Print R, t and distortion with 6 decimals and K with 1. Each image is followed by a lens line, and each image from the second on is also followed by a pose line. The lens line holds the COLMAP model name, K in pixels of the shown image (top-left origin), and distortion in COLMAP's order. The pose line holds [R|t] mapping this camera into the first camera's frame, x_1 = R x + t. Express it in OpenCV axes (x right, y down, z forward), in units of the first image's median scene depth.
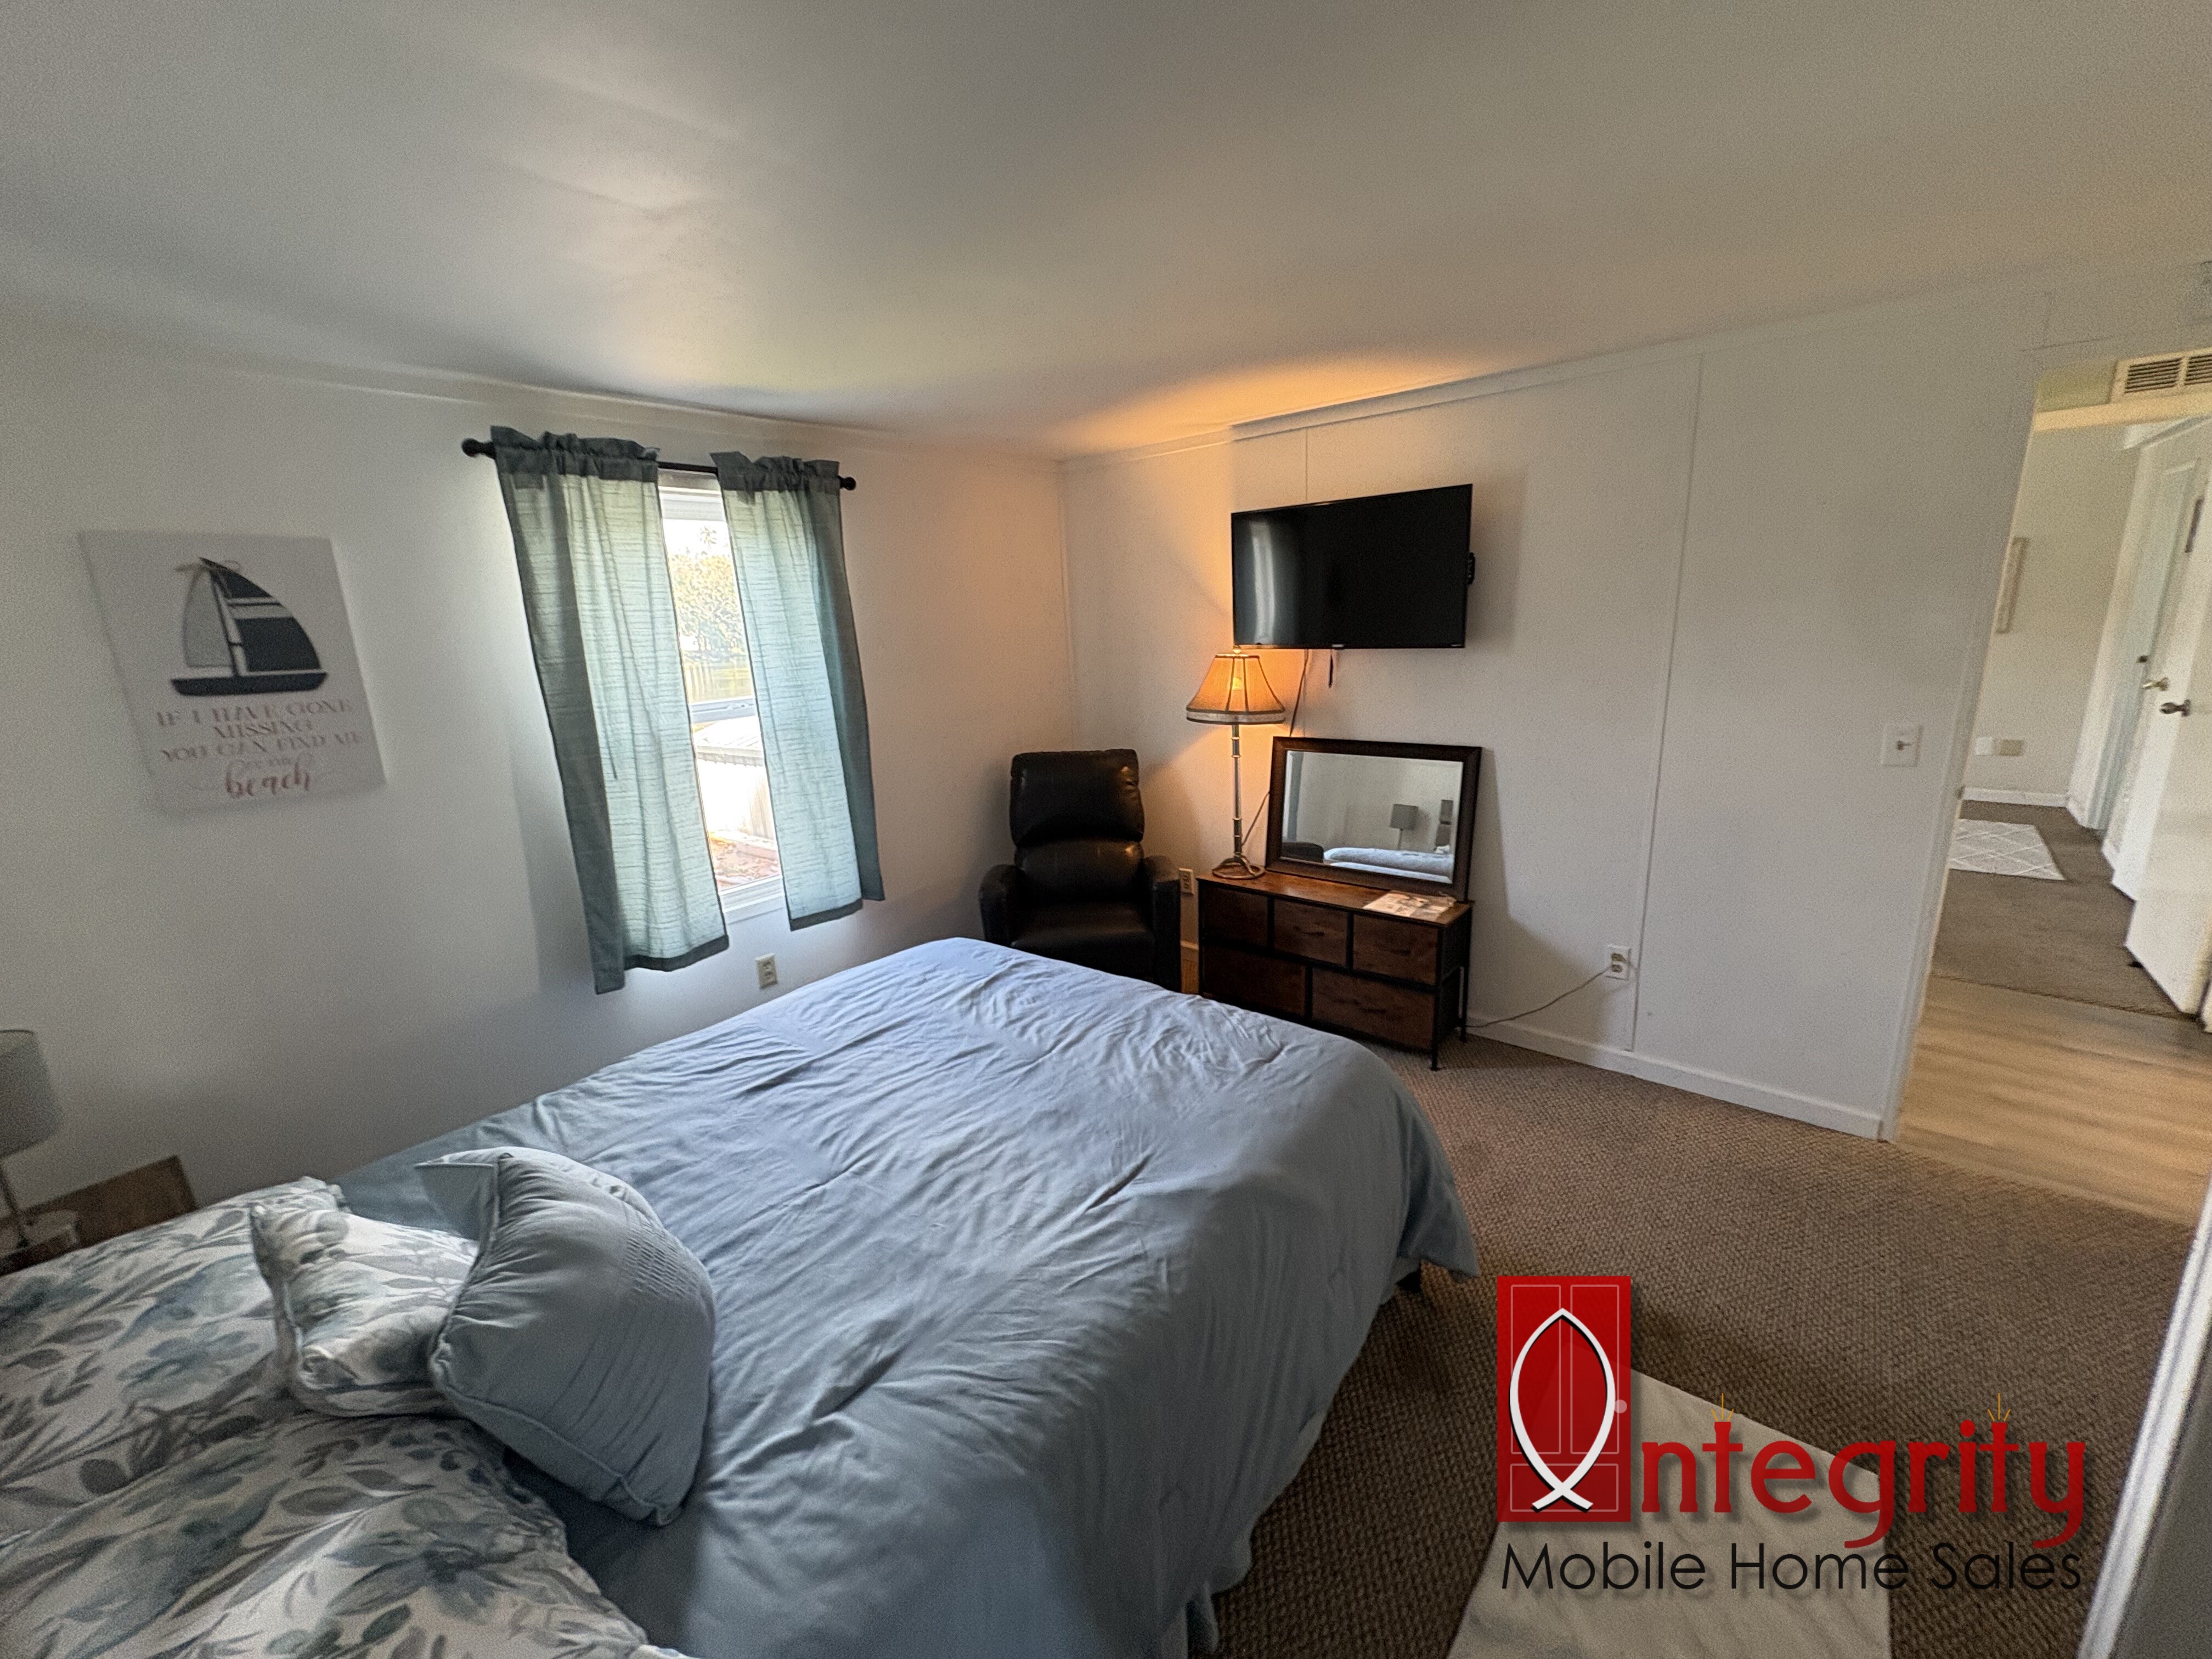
lens RADIAL K [[881.8, 0, 1108.8], [0, 881.8, 829.7], [0, 0, 1]] dist [0.000030, 0.000446]
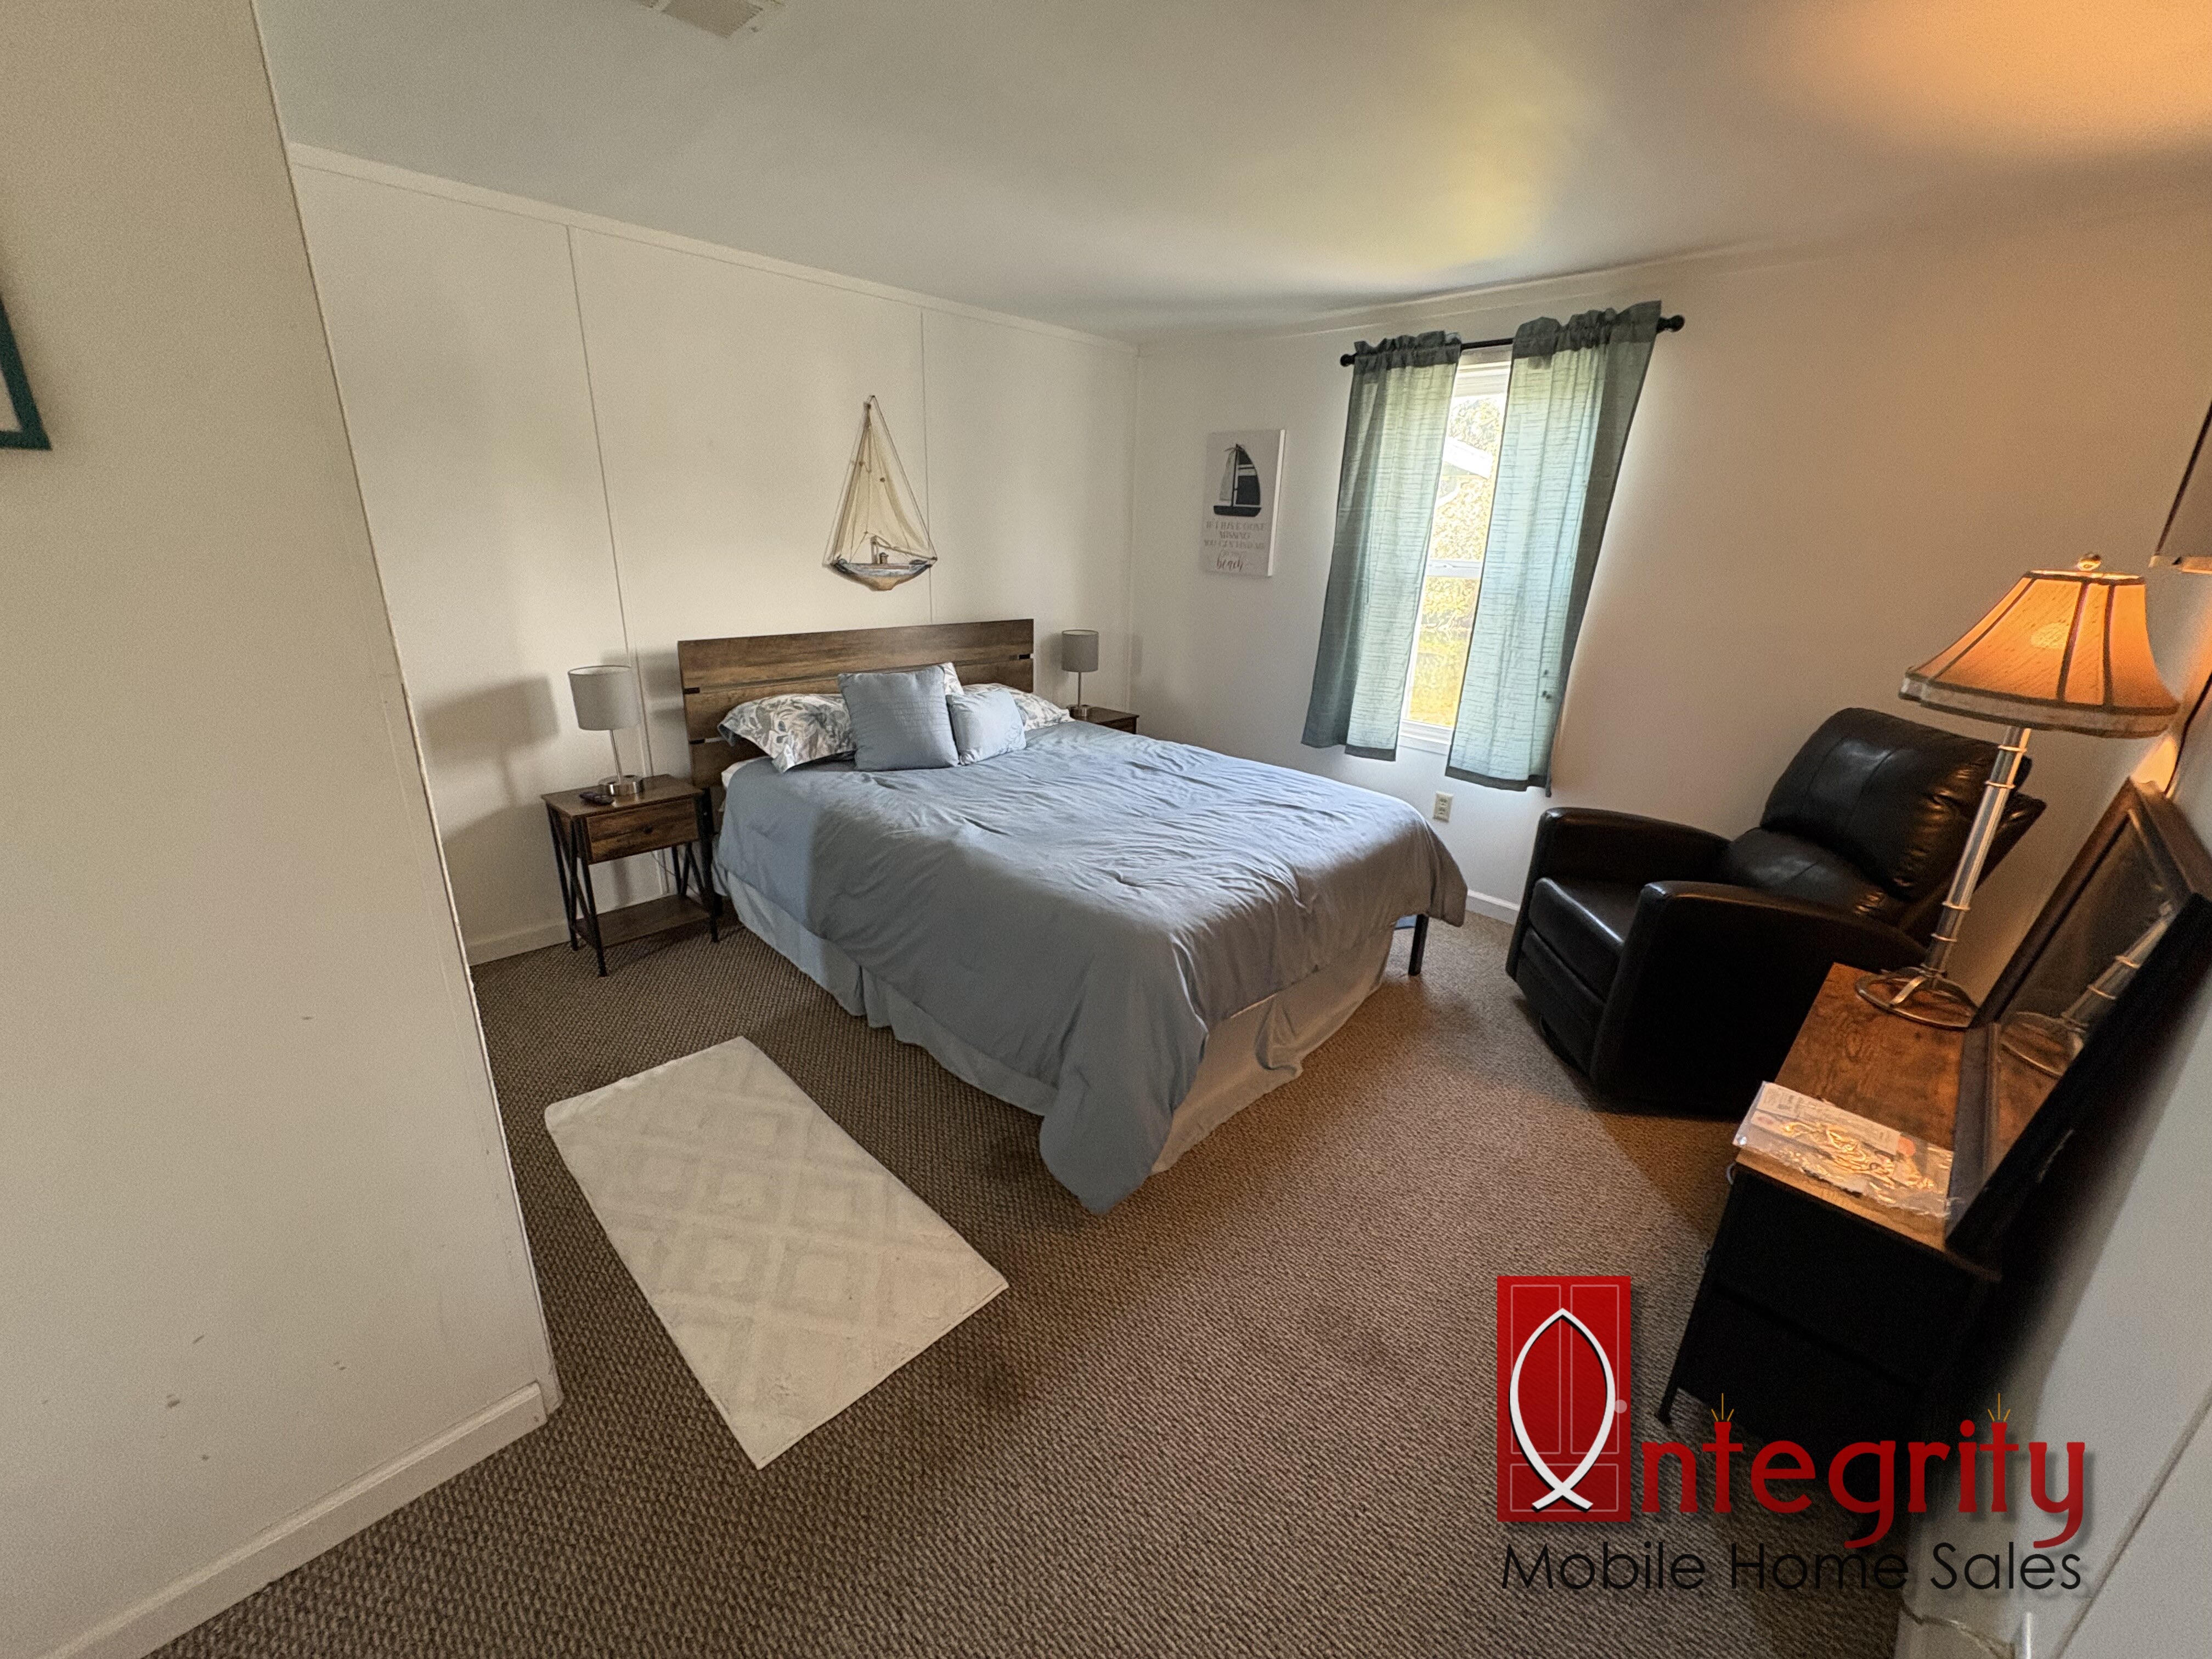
lens RADIAL K [[881.8, 0, 1108.8], [0, 881.8, 829.7], [0, 0, 1]] dist [0.000030, 0.000446]
pose [[-0.092930, 0.361099, -0.927885, 1.066064], [-0.268236, 0.888384, 0.372591, -0.180800], [0.958861, 0.283517, 0.014303, 0.860500]]
